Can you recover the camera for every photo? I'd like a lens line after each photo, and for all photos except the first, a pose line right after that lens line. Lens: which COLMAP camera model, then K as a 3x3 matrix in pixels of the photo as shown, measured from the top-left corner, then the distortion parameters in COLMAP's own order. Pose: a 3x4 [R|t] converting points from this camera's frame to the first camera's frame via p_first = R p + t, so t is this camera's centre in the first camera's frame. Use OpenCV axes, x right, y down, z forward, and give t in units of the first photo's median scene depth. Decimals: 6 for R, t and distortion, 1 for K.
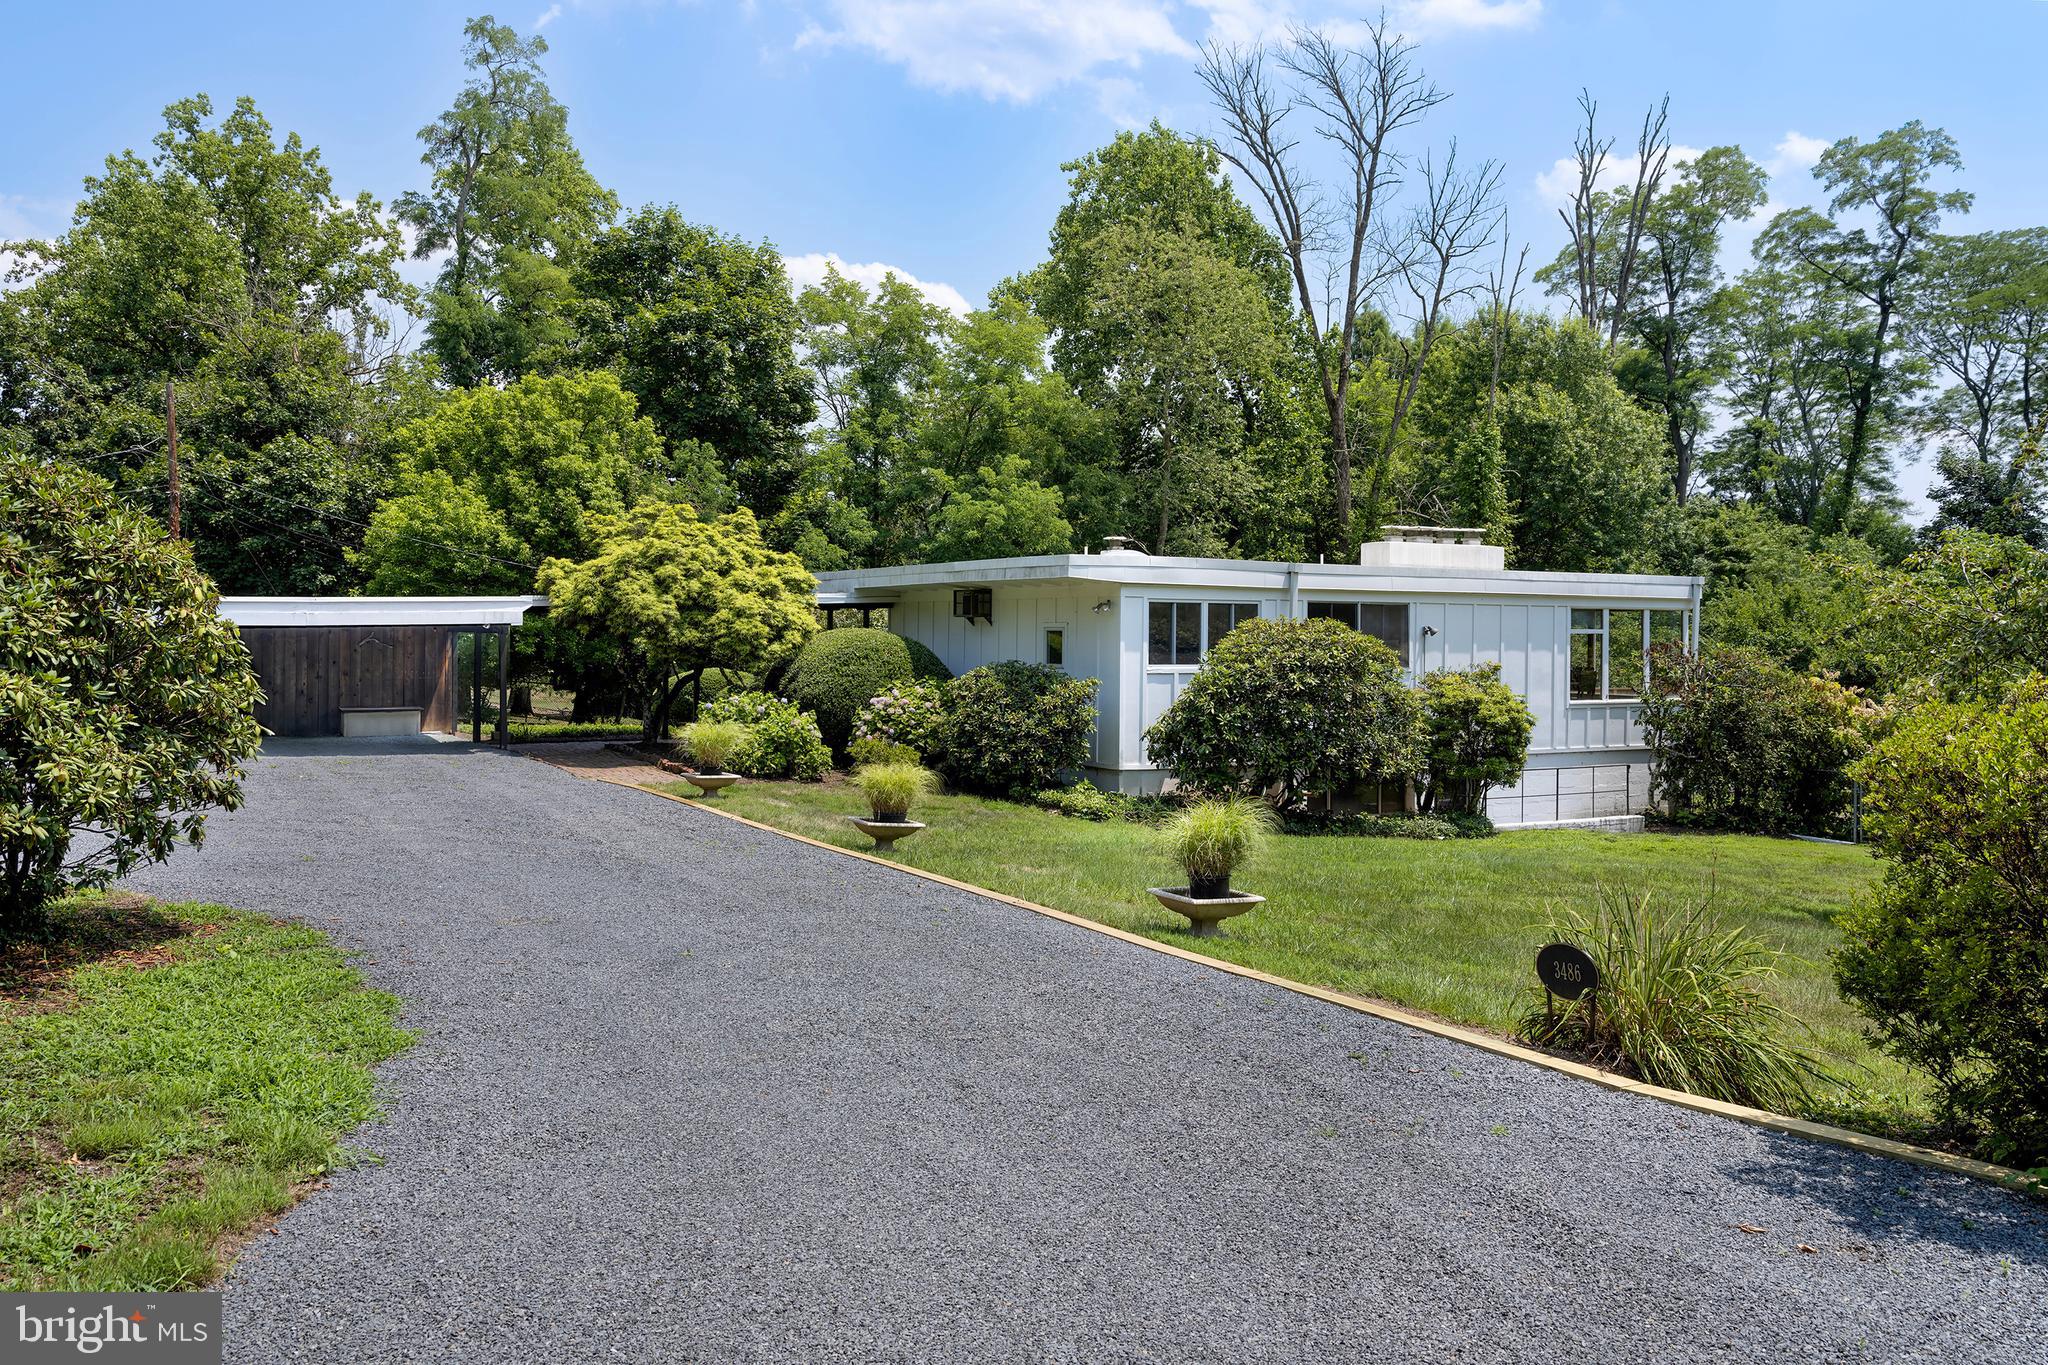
lens RADIAL K [[1552.7, 0, 1024.0], [0, 1552.7, 682.5], [0, 0, 1]] dist [0.000394, 0.000756]
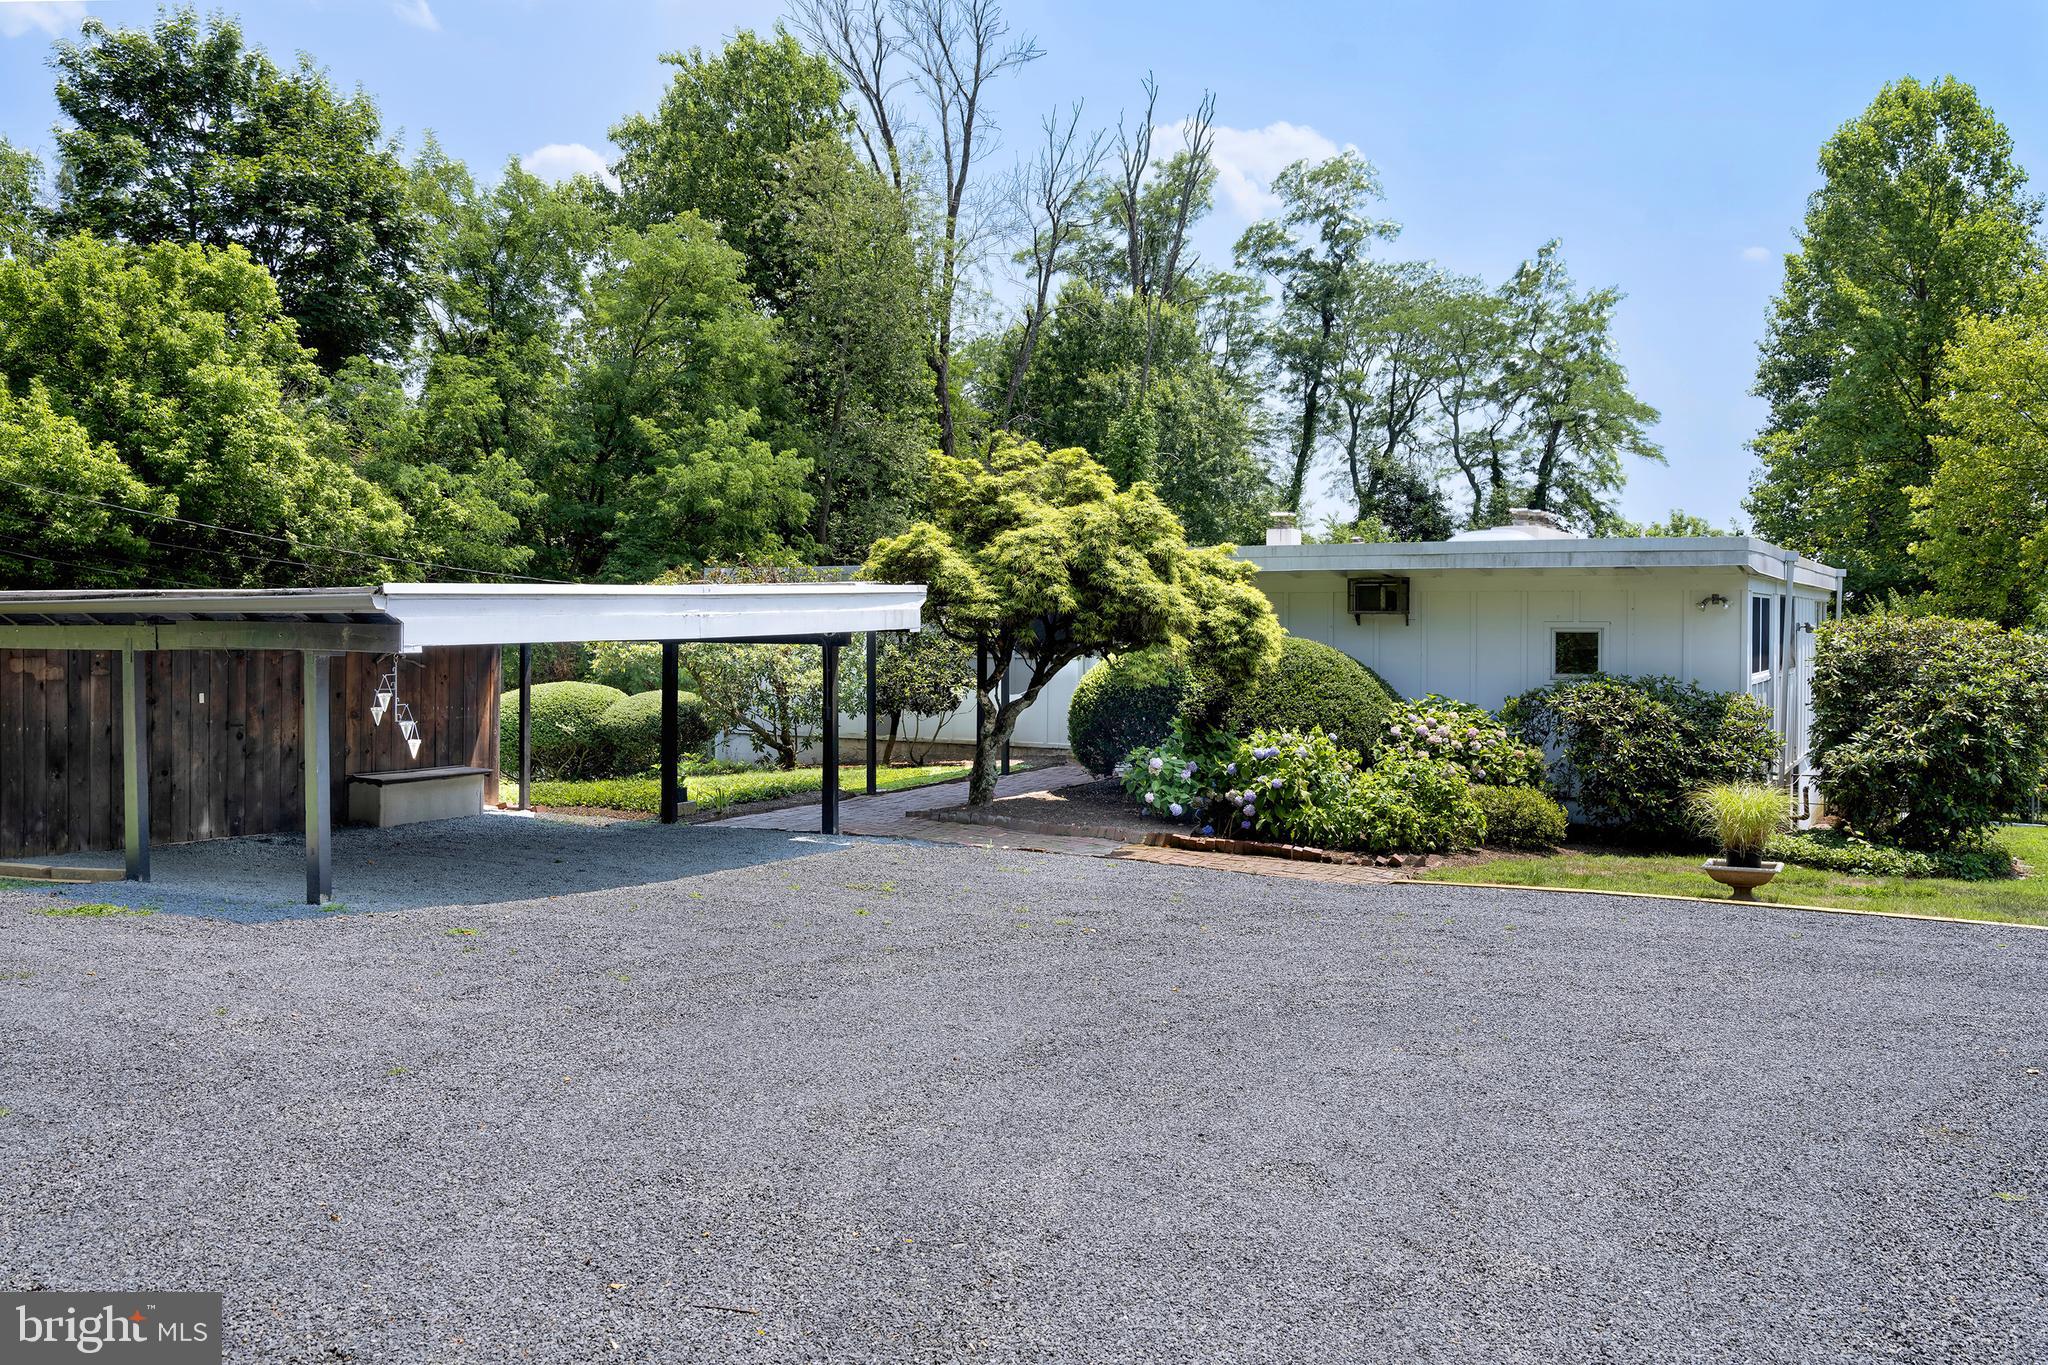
lens RADIAL K [[1552.7, 0, 1024.0], [0, 1552.7, 682.5], [0, 0, 1]] dist [0.000394, 0.000756]
pose [[0.863808, -0.027953, 0.503045, -0.260762], [0.020543, 0.999584, 0.020268, -0.012334], [-0.503402, -0.007173, 0.864023, 0.193065]]
